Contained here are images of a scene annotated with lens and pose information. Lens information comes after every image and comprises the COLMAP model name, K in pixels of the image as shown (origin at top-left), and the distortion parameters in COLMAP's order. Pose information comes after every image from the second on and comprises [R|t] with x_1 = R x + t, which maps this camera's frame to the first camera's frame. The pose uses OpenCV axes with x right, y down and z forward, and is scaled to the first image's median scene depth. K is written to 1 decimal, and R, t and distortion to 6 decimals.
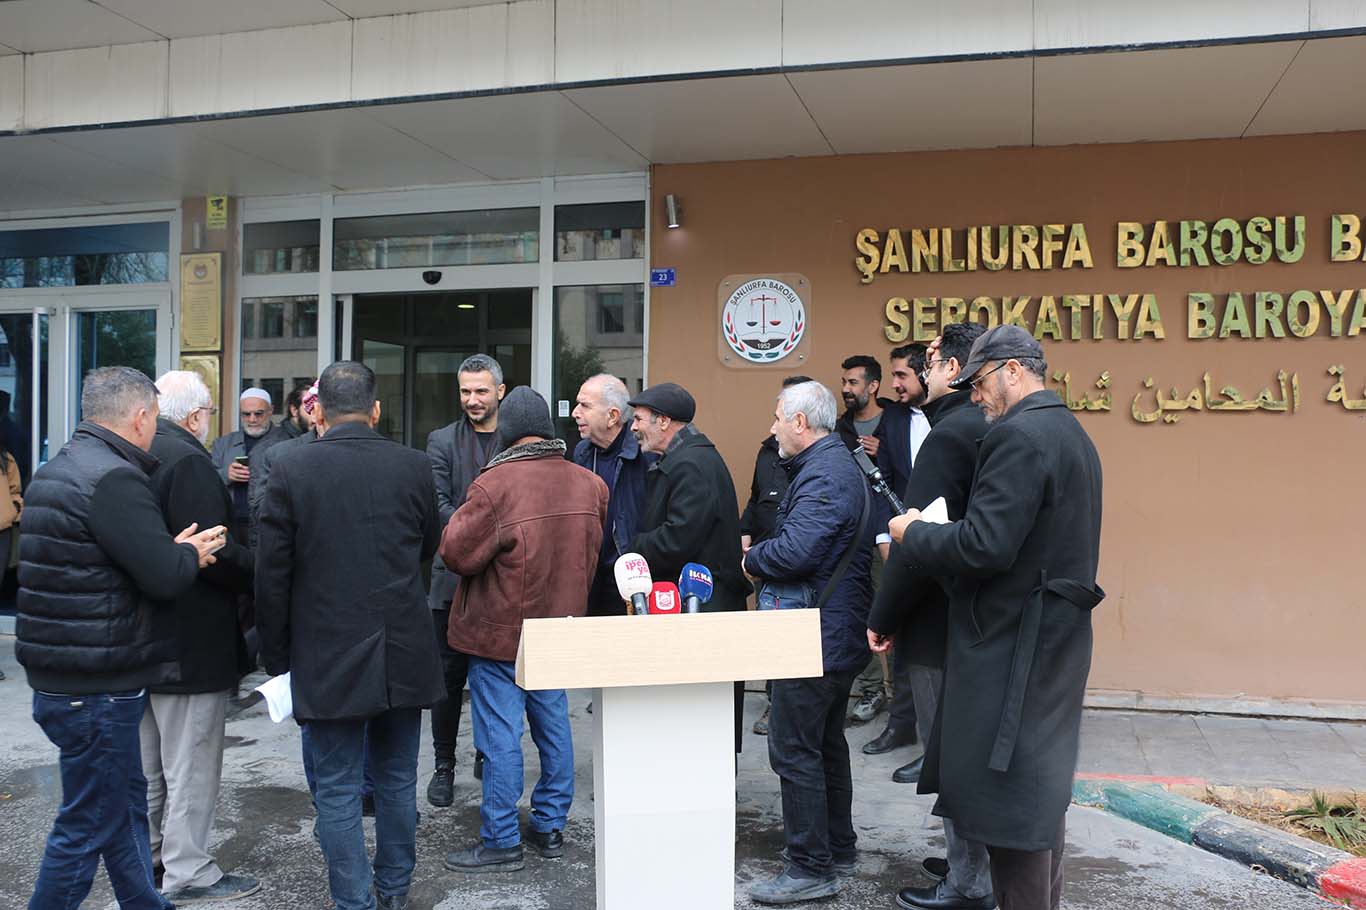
lens RADIAL K [[1256.6, 0, 683.0], [0, 1256.6, 455.0], [0, 0, 1]] dist [-0.145217, 0.218166]
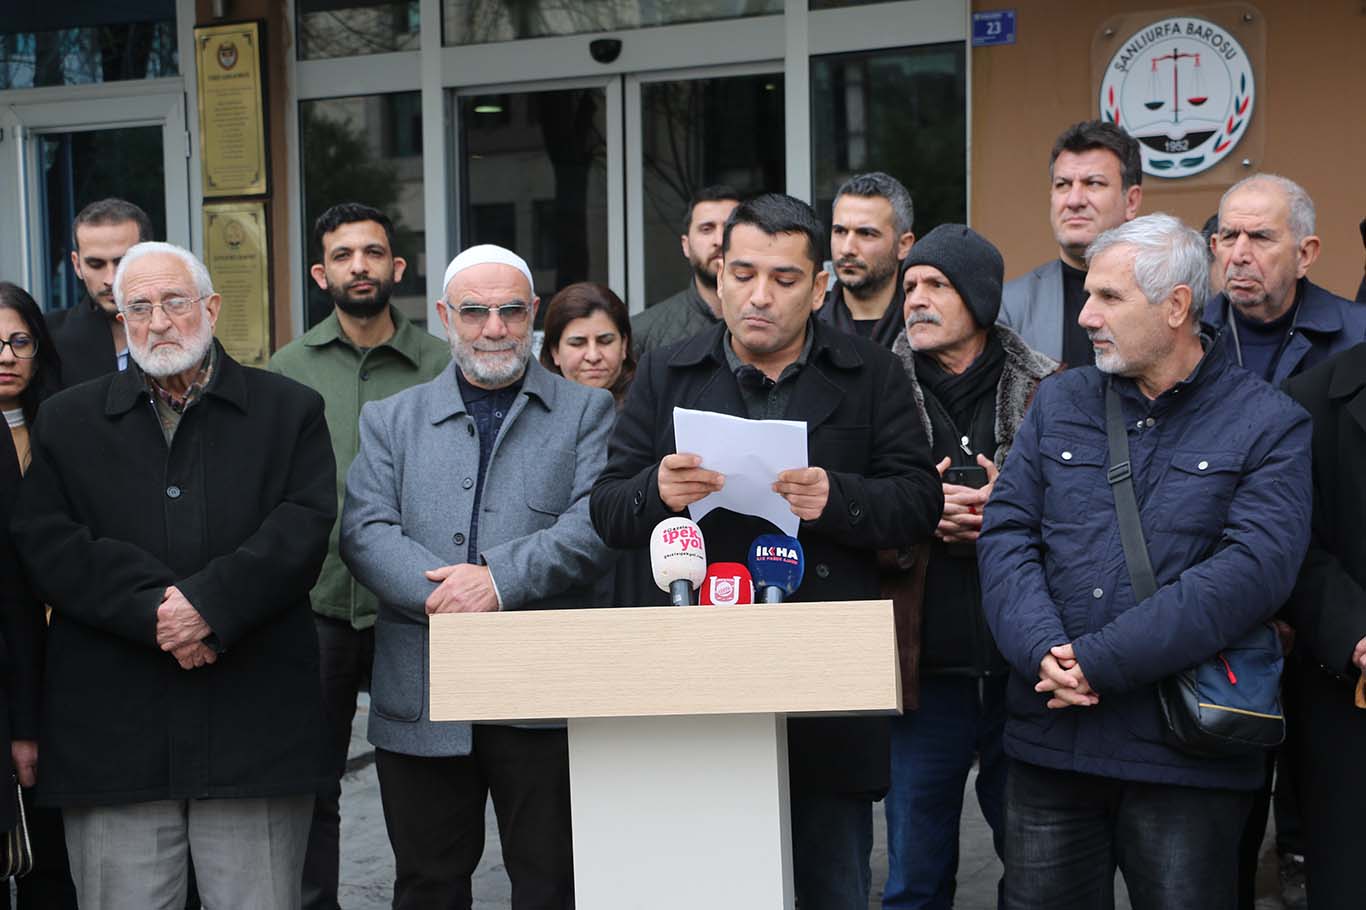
lens RADIAL K [[2451.8, 0, 699.7], [0, 2451.8, 451.0], [0, 0, 1]] dist [0.118676, 1.019606]
pose [[0.964799, -0.016148, -0.262493, 0.143311], [0.026289, 0.999036, 0.035168, 0.001488], [0.261672, -0.040830, 0.964293, -0.084386]]
